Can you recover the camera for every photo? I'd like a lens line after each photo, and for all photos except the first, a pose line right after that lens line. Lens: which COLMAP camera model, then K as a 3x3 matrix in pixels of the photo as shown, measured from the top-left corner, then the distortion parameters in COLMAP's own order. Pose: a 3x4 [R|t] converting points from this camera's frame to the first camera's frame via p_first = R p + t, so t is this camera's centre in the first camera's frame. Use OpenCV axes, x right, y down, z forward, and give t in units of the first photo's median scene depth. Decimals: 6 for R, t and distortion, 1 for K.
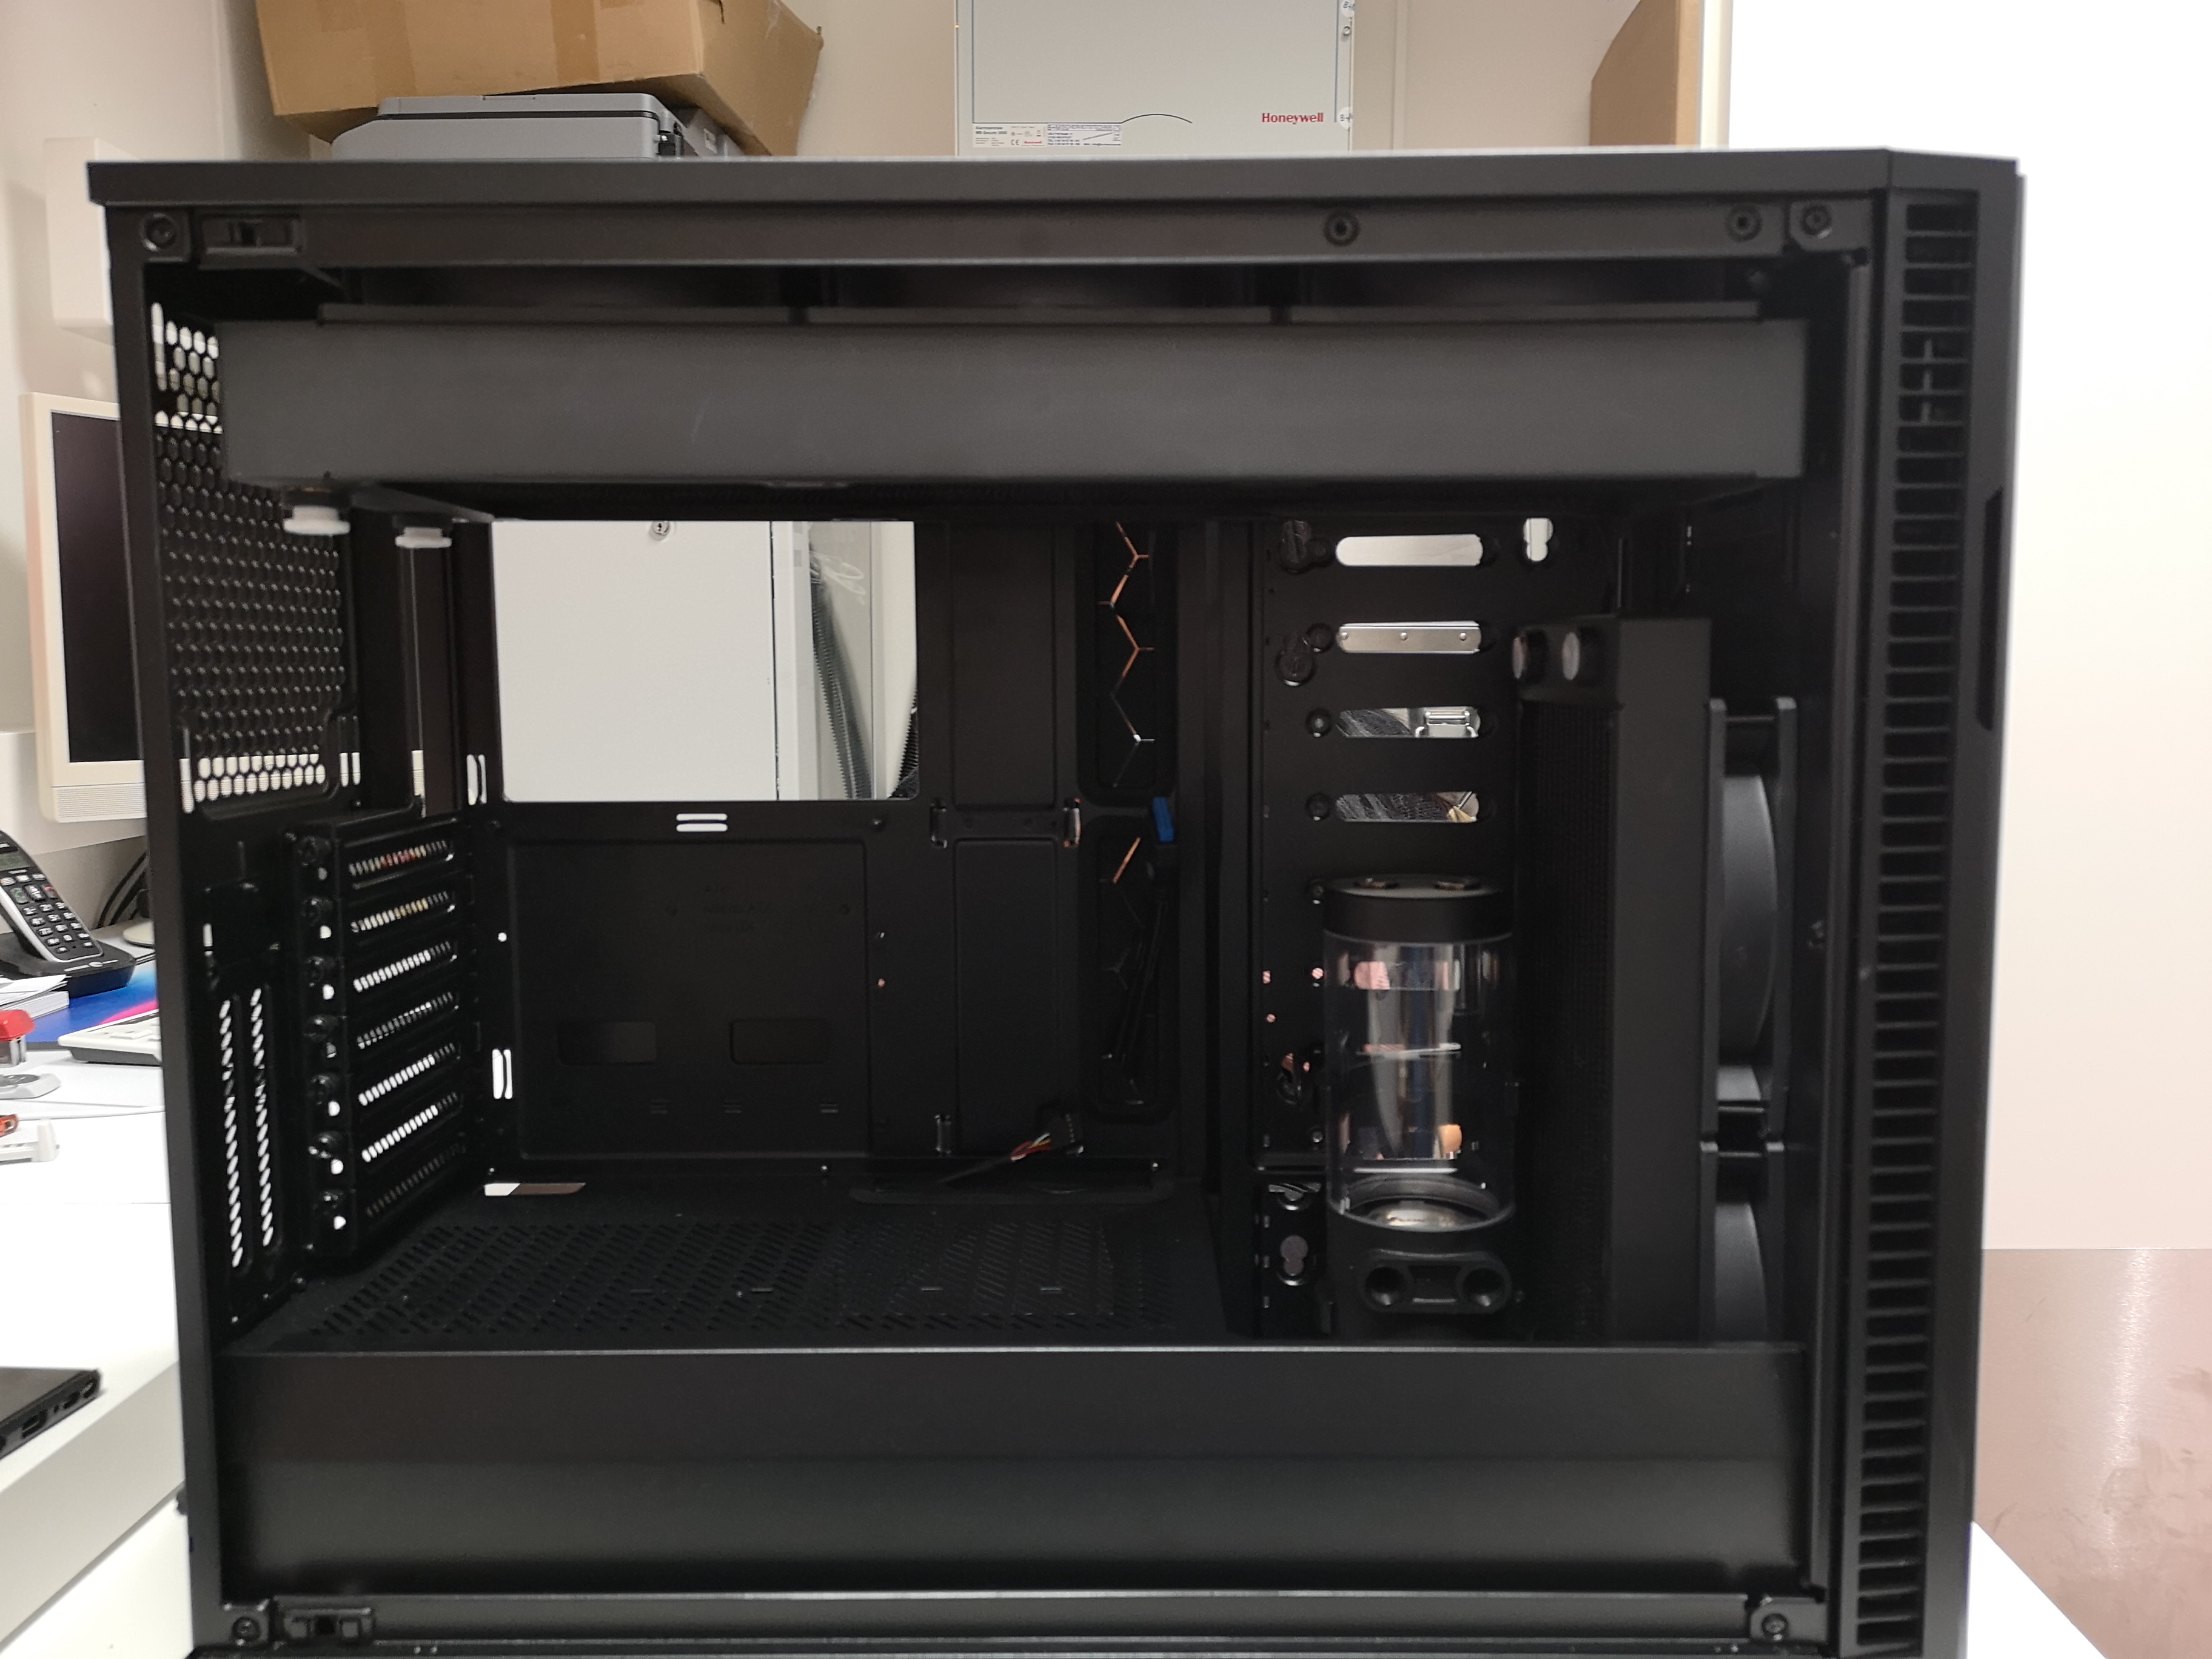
lens RADIAL K [[1746.6, 0, 1110.1], [0, 1746.6, 835.0], [0, 0, 1]] dist [0.033506, -0.026898]
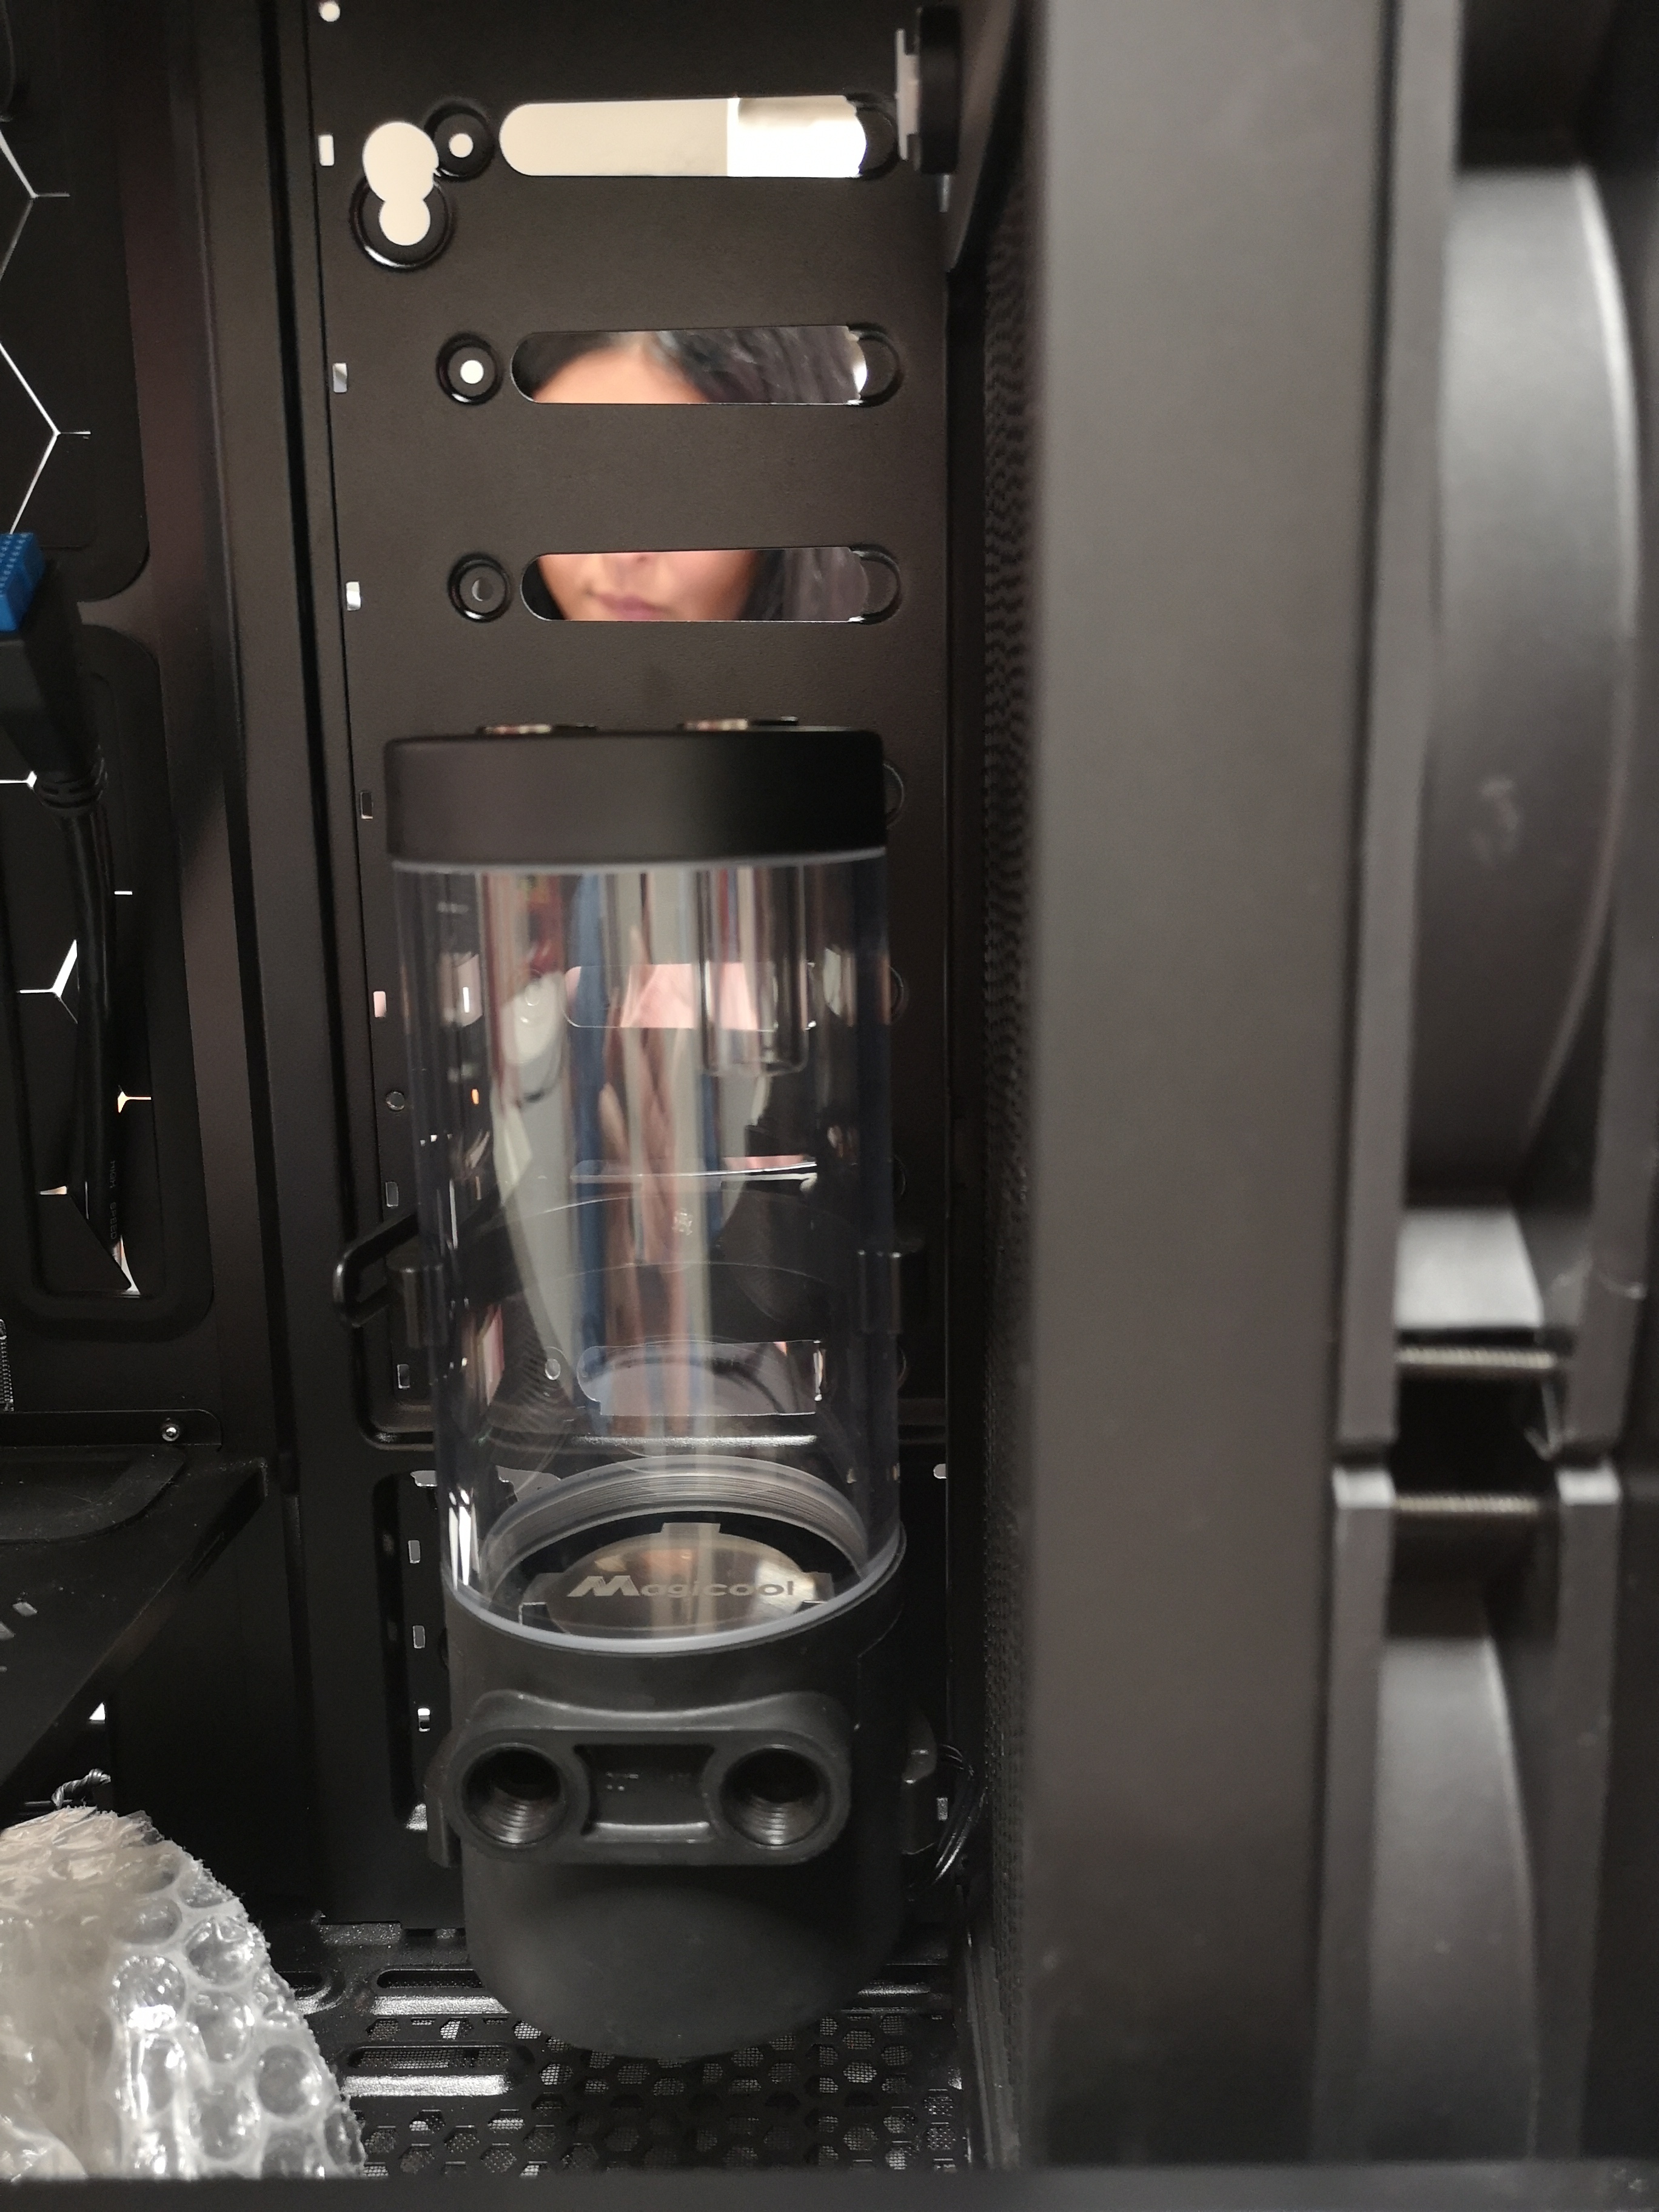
lens RADIAL K [[1746.6, 0, 877.9], [0, 1746.6, 1116.7], [0, 0, 1]] dist [0.033506, -0.026898]
pose [[0.999340, -0.008195, 0.035397, 0.243988], [0.004845, 0.995588, 0.093706, 0.086572], [-0.036008, -0.093473, 0.994970, 0.699284]]
